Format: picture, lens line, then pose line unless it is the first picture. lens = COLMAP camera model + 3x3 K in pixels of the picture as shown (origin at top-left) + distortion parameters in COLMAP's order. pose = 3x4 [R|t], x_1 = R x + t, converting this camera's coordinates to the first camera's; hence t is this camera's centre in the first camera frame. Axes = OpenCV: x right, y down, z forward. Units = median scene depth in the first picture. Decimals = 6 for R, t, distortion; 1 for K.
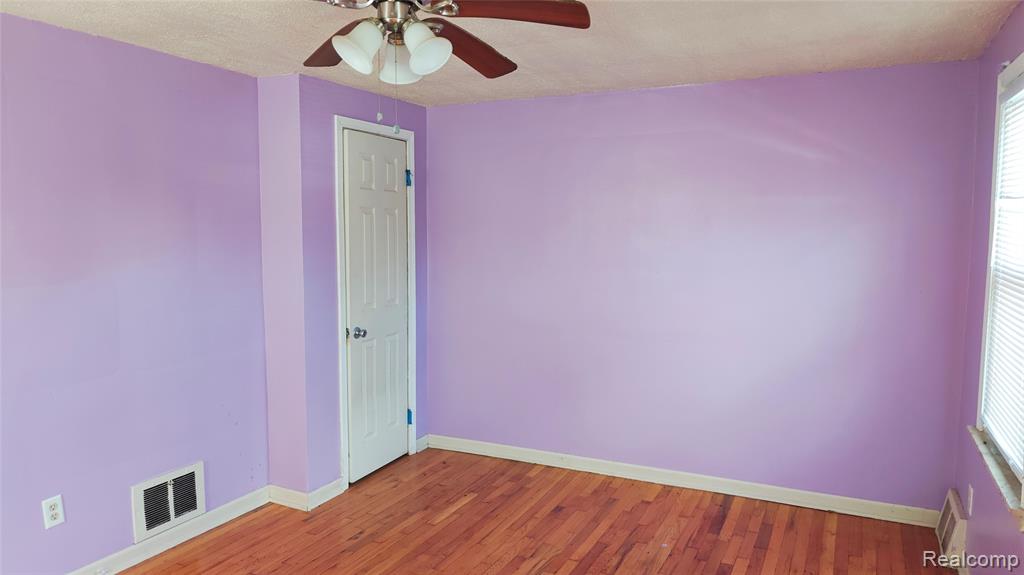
lens RADIAL K [[700.2, 0, 513.4], [0, 700.2, 289.3], [0, 0, 1]] dist [0.033042, -0.026625]
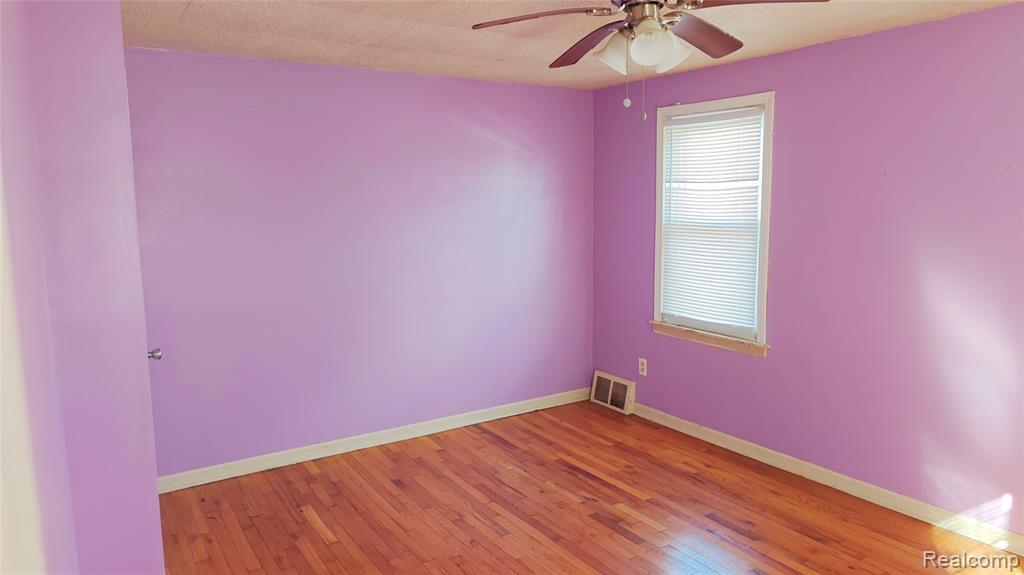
lens RADIAL K [[700.2, 0, 513.9], [0, 700.2, 287.0], [0, 0, 1]] dist [0.033042, -0.026625]
pose [[0.517881, -0.116656, 0.847461, -0.683196], [0.091432, 0.992532, 0.080752, -0.034178], [-0.850553, 0.035665, 0.524679, 0.318693]]
